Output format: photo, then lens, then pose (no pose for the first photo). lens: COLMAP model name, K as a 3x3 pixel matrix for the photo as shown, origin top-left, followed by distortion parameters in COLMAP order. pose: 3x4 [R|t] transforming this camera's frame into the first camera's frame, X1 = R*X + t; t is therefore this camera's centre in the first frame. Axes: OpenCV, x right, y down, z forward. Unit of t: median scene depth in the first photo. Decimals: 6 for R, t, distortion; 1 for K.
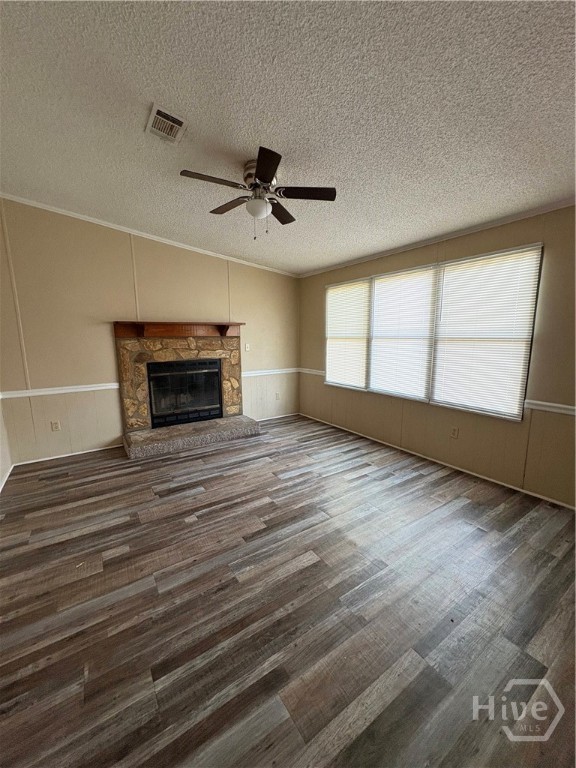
lens RADIAL K [[302.8, 0, 288.0], [0, 302.8, 384.0], [0, 0, 1]] dist [-0.000463, 0.000042]
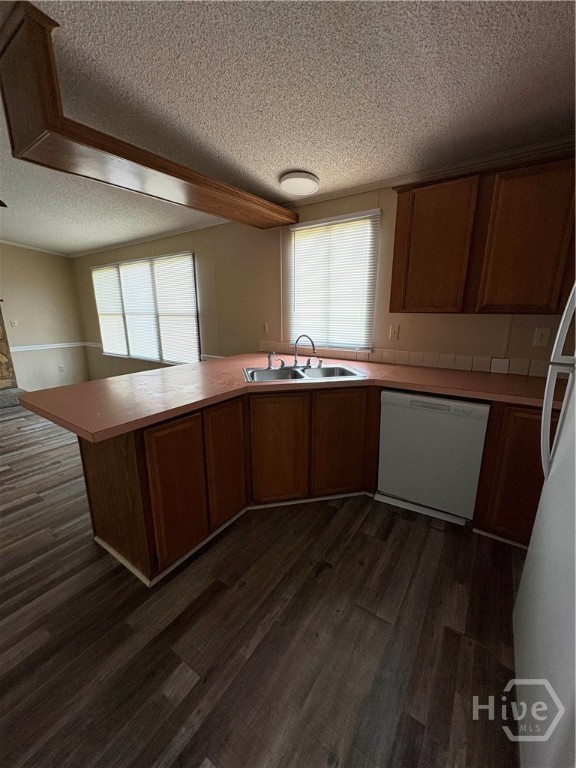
lens RADIAL K [[302.8, 0, 288.0], [0, 302.8, 384.0], [0, 0, 1]] dist [-0.000463, 0.000042]
pose [[0.928829, -0.087159, 0.360111, 0.401873], [0.059378, 0.994391, 0.087526, 0.059125], [-0.365720, -0.059914, 0.928794, -0.383128]]
